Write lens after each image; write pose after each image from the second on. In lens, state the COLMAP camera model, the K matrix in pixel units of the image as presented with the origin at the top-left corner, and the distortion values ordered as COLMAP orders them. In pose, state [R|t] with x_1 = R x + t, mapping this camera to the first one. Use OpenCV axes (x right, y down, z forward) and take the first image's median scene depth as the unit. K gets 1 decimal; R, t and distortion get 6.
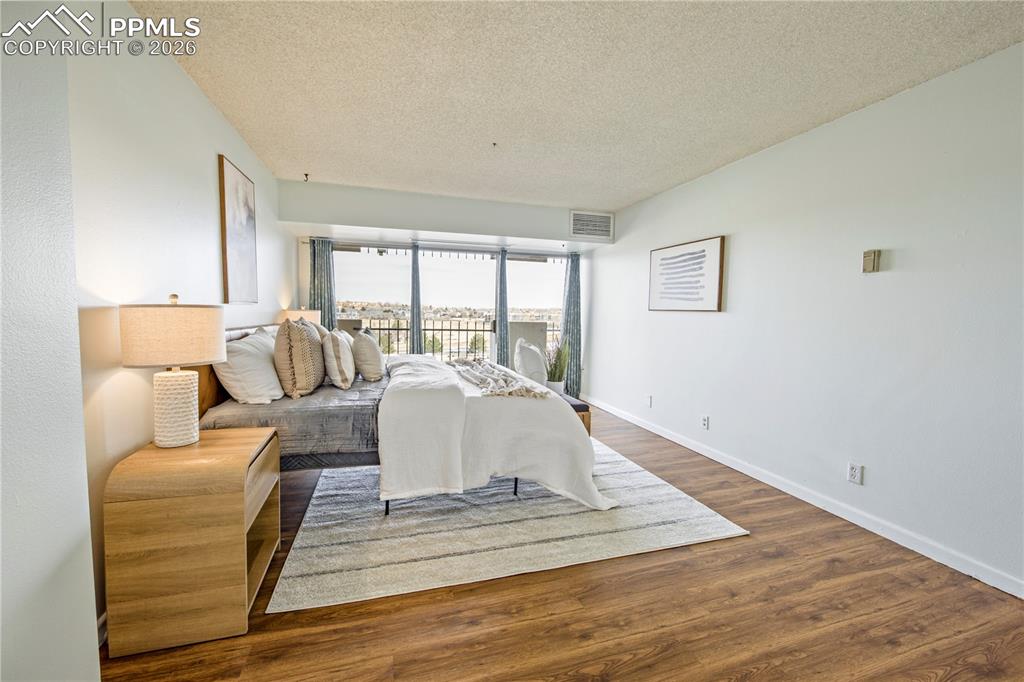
lens RADIAL K [[404.0, 0, 510.7], [0, 404.0, 339.7], [0, 0, 1]] dist [-0.010273, 0.000261]
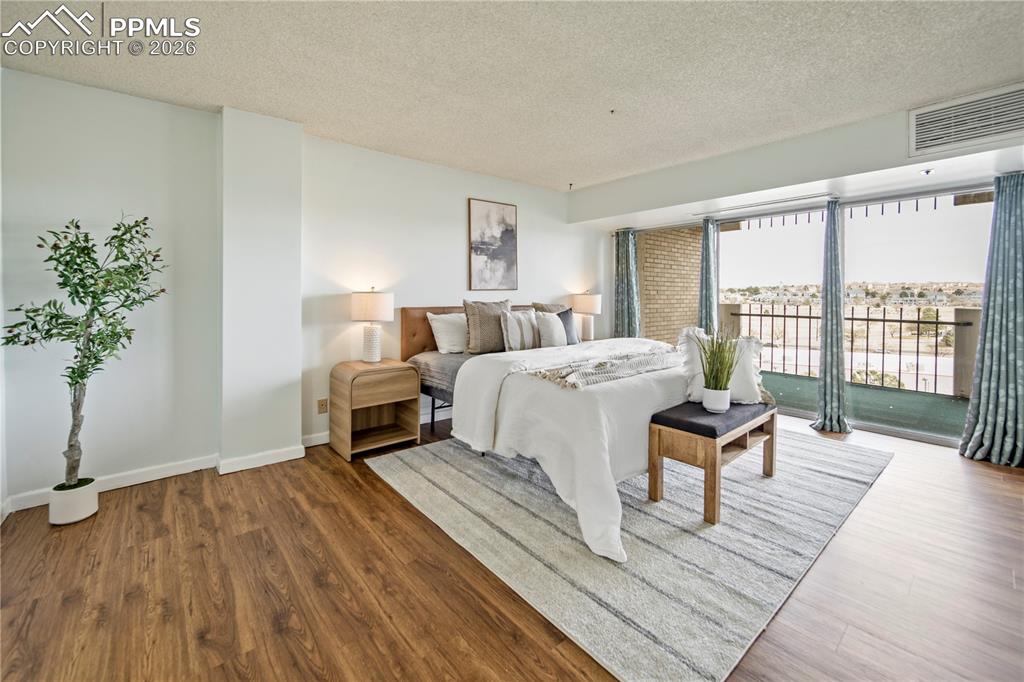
lens RADIAL K [[421.2, 0, 512.5], [0, 421.2, 295.7], [0, 0, 1]] dist [-0.012110, 0.000072]
pose [[0.386533, -0.017312, -0.922113, 0.931369], [-0.052166, 0.997813, -0.040600, -0.012675], [0.920799, 0.063796, 0.384784, 0.551953]]
